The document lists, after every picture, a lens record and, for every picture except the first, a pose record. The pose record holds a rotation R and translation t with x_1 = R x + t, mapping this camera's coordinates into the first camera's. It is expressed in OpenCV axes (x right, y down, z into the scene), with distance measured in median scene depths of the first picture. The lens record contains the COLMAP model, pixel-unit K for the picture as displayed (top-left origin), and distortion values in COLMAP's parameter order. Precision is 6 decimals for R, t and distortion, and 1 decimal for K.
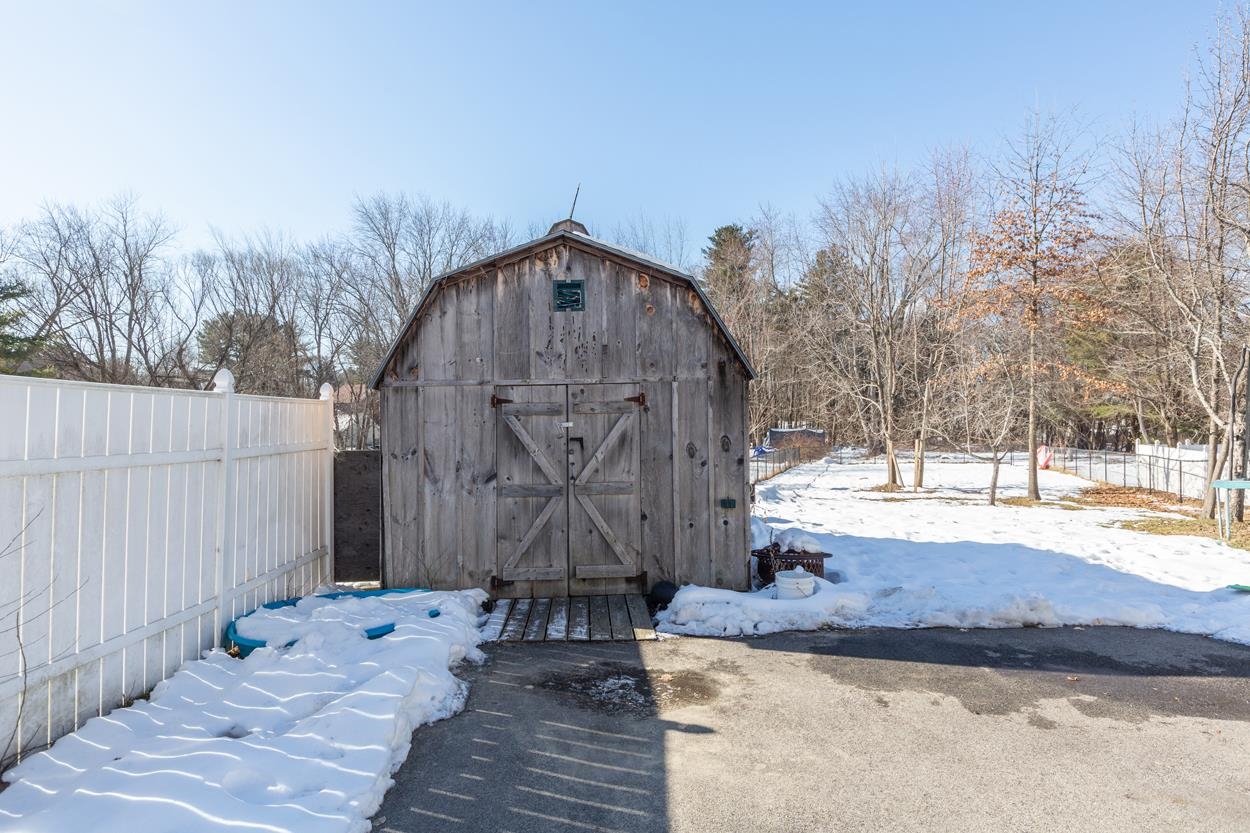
lens RADIAL K [[706.8, 0, 625.0], [0, 706.8, 416.5], [0, 0, 1]] dist [-0.001907, -0.000852]
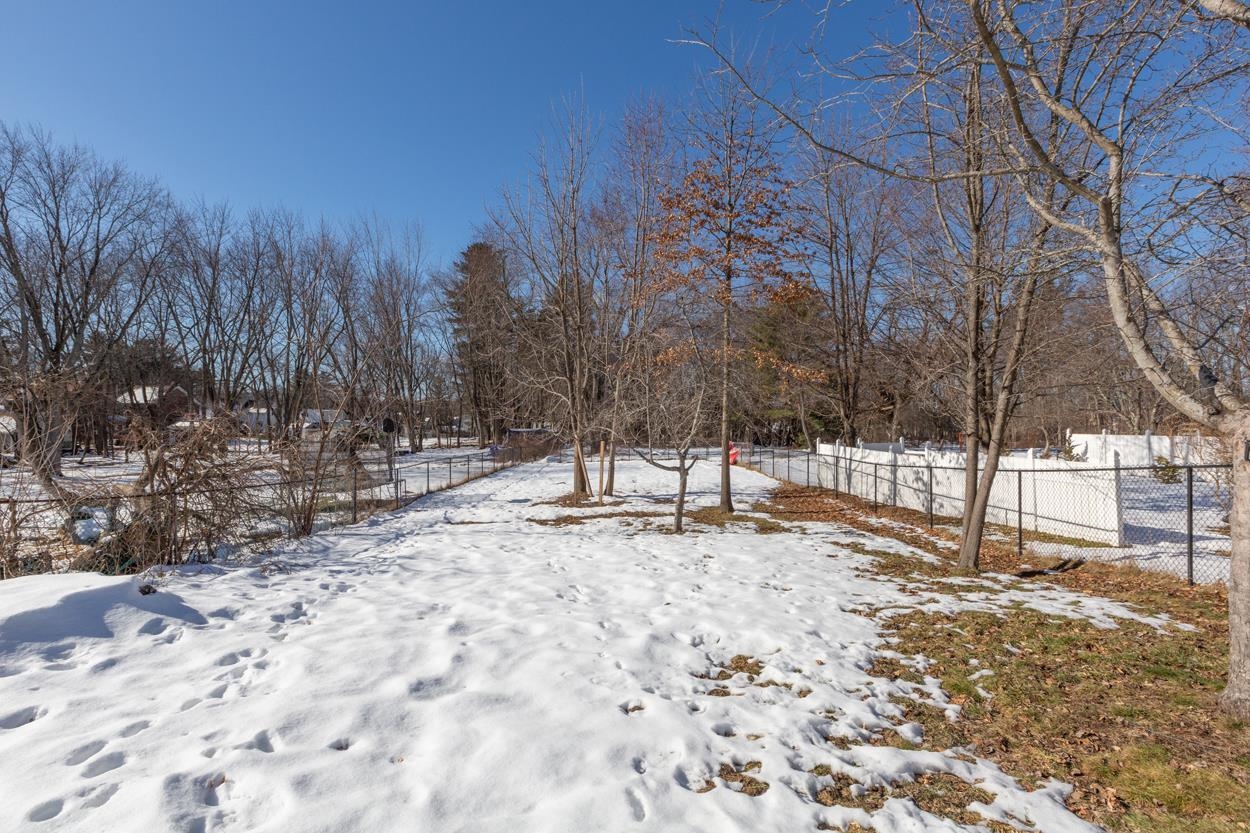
lens RADIAL K [[587.3, 0, 625.0], [0, 587.3, 416.5], [0, 0, 1]] dist [0.000873, 0.000065]
pose [[0.936792, 0.005886, 0.349836, 0.198839], [-0.004643, 0.999980, -0.004390, 0.006707], [-0.349855, 0.002488, 0.936801, 0.349363]]
